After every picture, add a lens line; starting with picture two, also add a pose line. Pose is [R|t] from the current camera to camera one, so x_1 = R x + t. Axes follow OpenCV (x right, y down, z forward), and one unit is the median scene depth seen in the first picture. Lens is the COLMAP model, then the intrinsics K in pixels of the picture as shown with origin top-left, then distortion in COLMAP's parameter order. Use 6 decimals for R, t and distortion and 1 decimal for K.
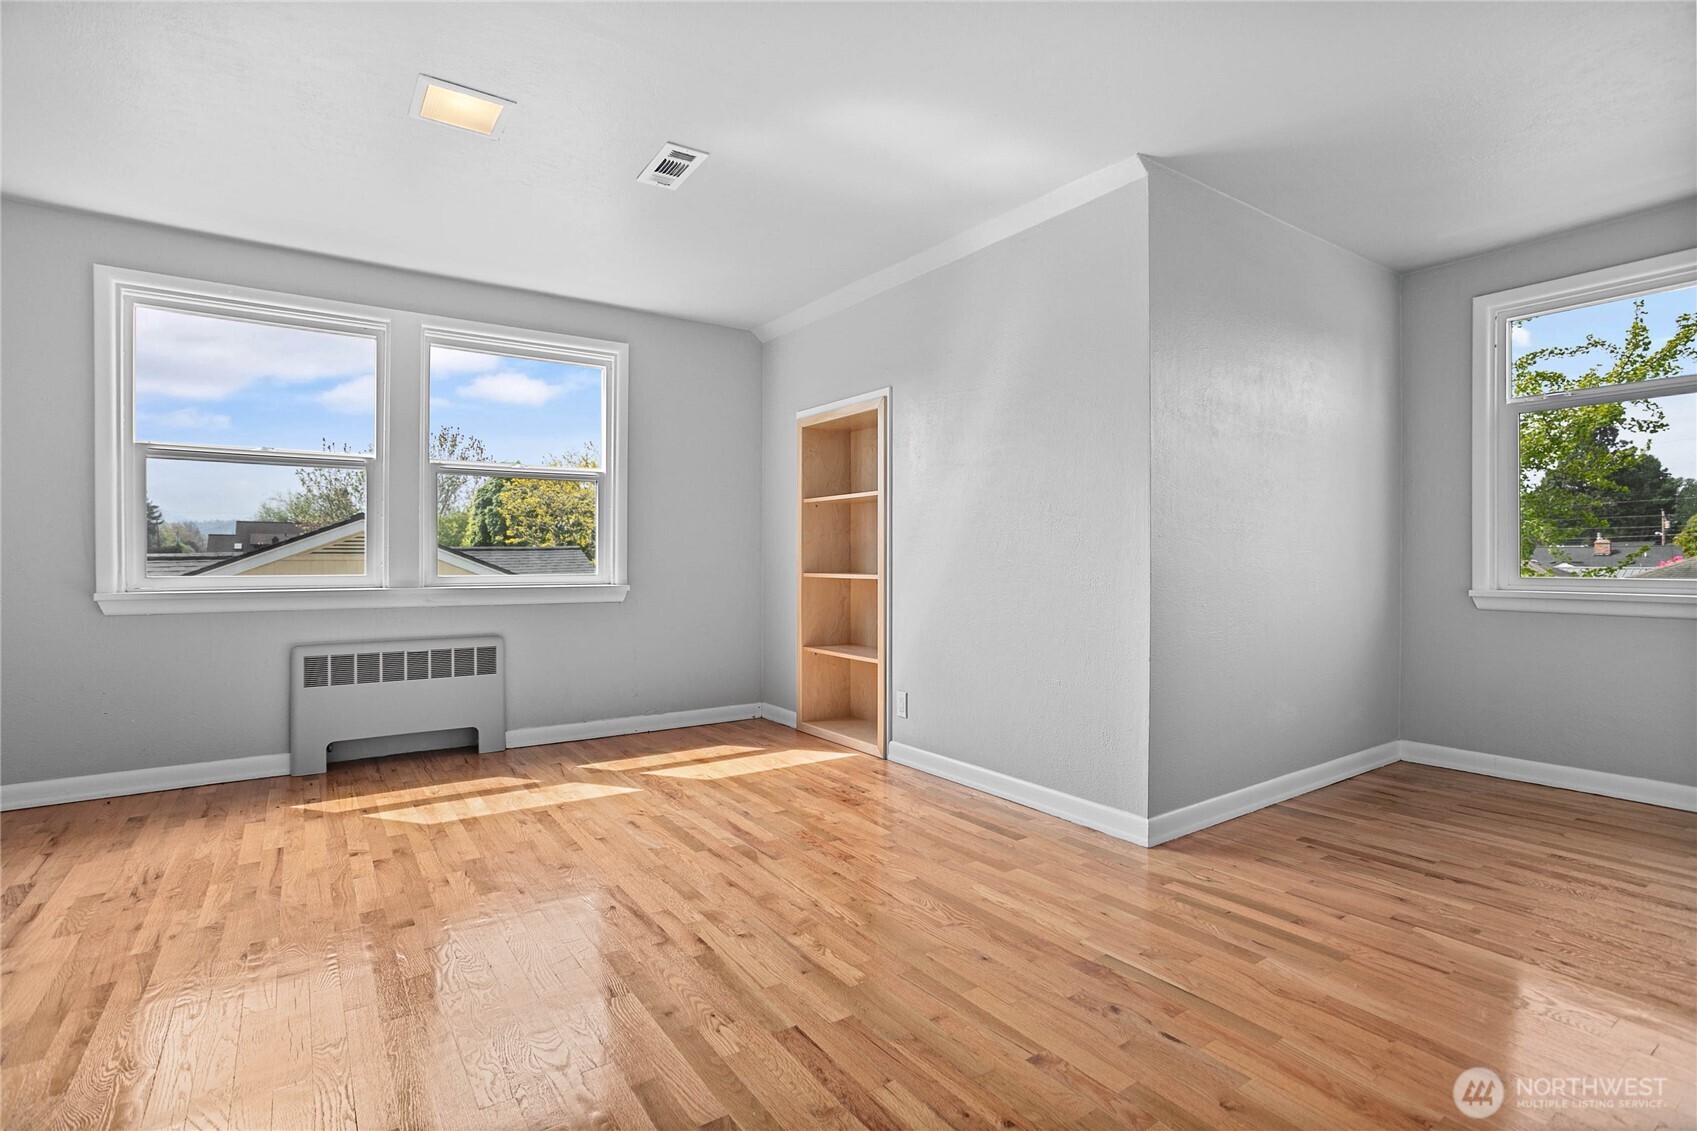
lens RADIAL K [[815.1, 0, 842.3], [0, 815.1, 564.6], [0, 0, 1]] dist [-0.032779, 0.008226]
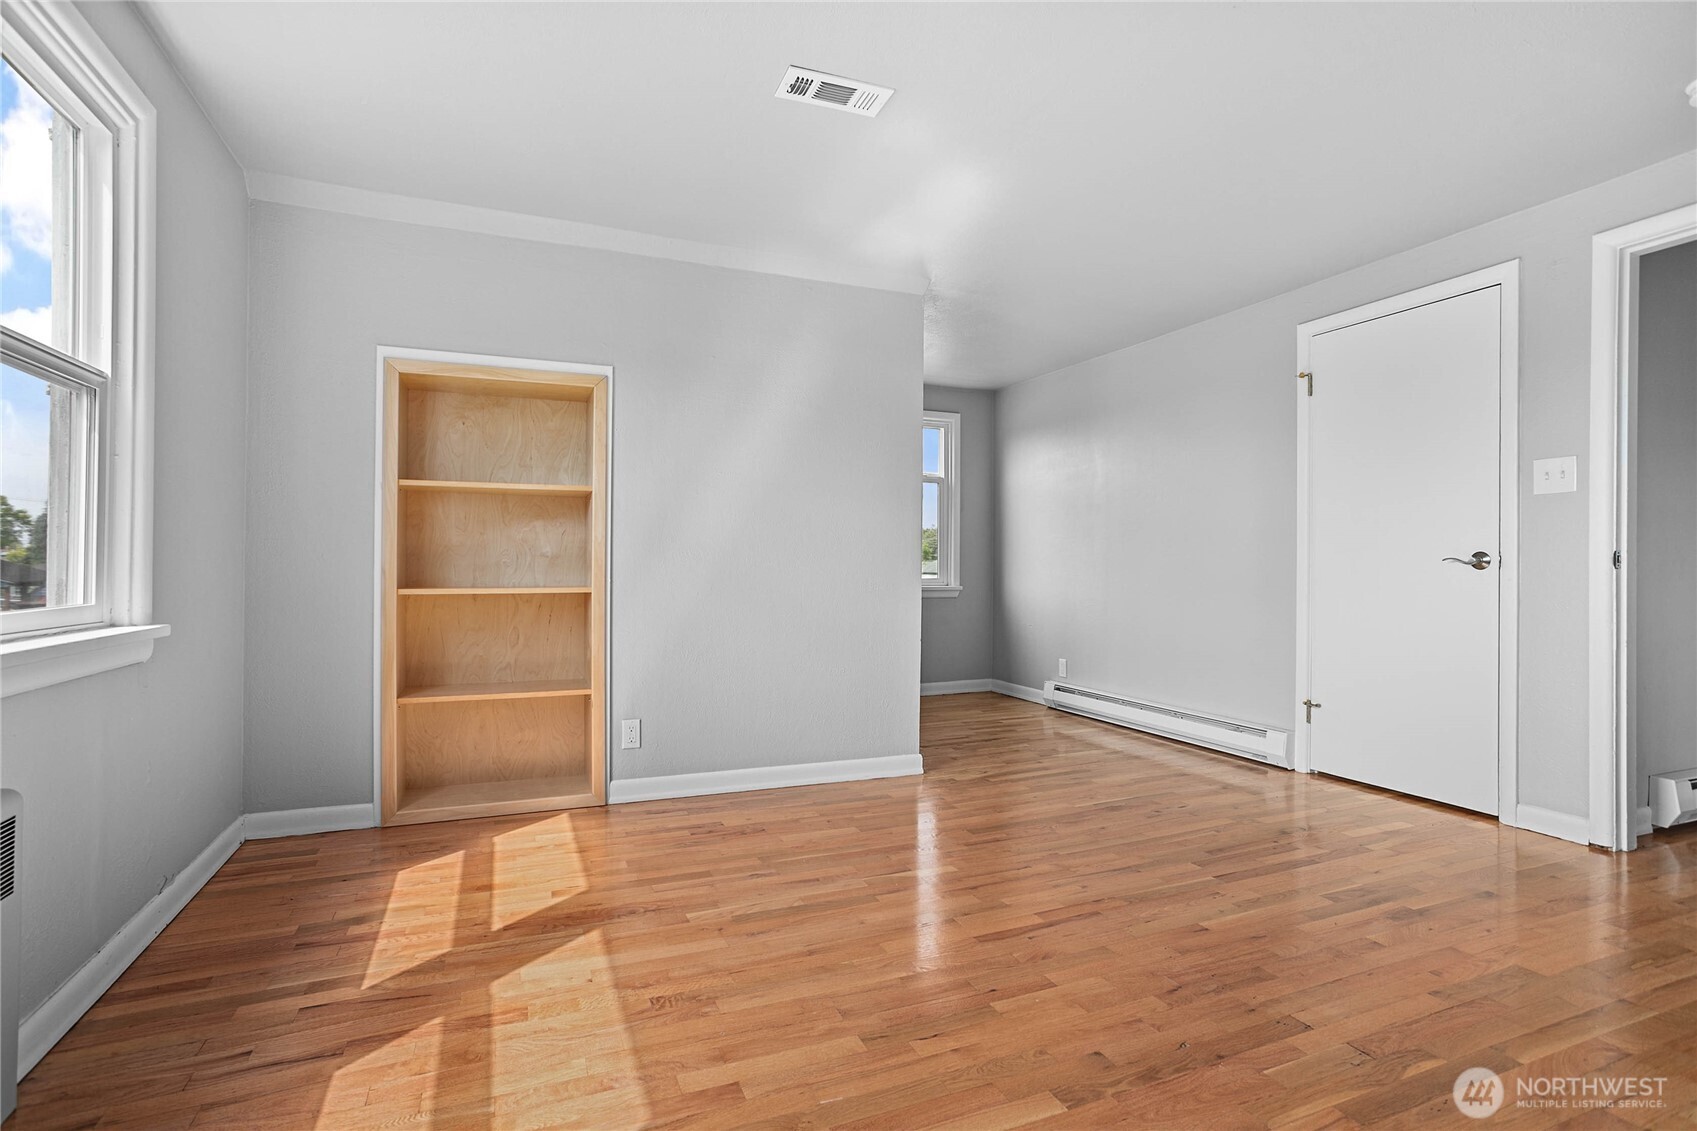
lens RADIAL K [[815.1, 0, 843.9], [0, 815.1, 565.6], [0, 0, 1]] dist [-0.032779, 0.008226]
pose [[0.196986, 0.001973, 0.980404, -0.886050], [0.003715, 0.999989, -0.002759, -0.007407], [-0.980399, 0.004186, 0.196976, 0.724271]]
